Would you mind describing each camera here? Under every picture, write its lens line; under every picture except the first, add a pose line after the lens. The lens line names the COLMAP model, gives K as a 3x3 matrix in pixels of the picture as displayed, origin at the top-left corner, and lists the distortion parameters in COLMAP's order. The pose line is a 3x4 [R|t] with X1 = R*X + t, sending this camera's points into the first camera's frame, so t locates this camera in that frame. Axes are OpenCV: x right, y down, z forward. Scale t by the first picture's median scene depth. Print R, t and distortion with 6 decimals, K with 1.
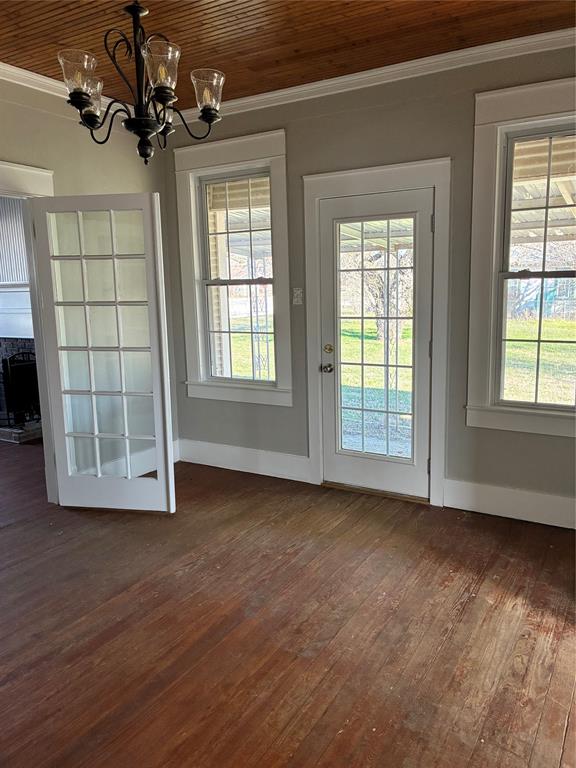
lens RADIAL K [[586.9, 0, 297.0], [0, 586.9, 384.0], [0, 0, 1]] dist [0.028093, -0.003609]
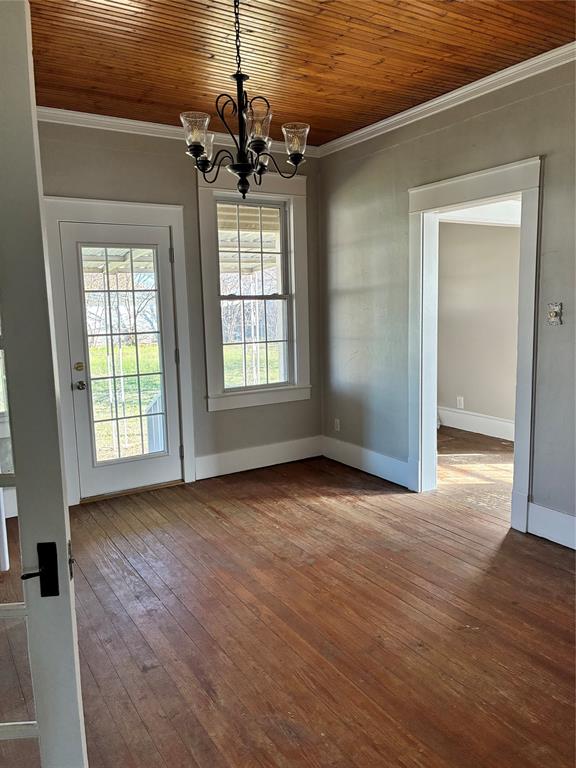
lens RADIAL K [[586.9, 0, 297.0], [0, 586.9, 384.0], [0, 0, 1]] dist [0.028093, -0.003609]
pose [[0.453322, -0.113517, 0.884089, -0.794468], [0.163331, 0.985642, 0.042807, -0.013374], [-0.876255, 0.124993, 0.465354, 0.221921]]
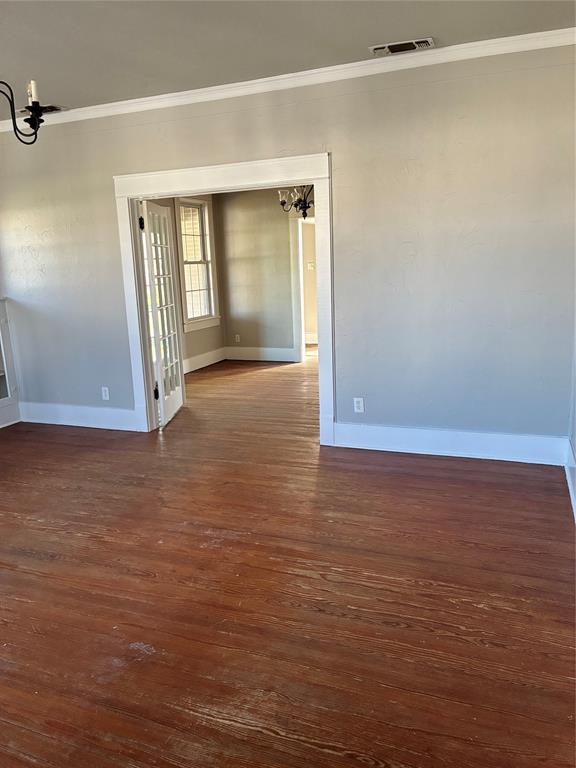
lens RADIAL K [[575.3, 0, 288.0], [0, 575.3, 384.0], [0, 0, 1]] dist [0.094440, -0.132005]
pose [[-0.178674, -0.179260, 0.967441, -1.924978], [0.201030, 0.955870, 0.214244, -0.131352], [-0.963152, 0.232764, -0.134753, 0.998103]]
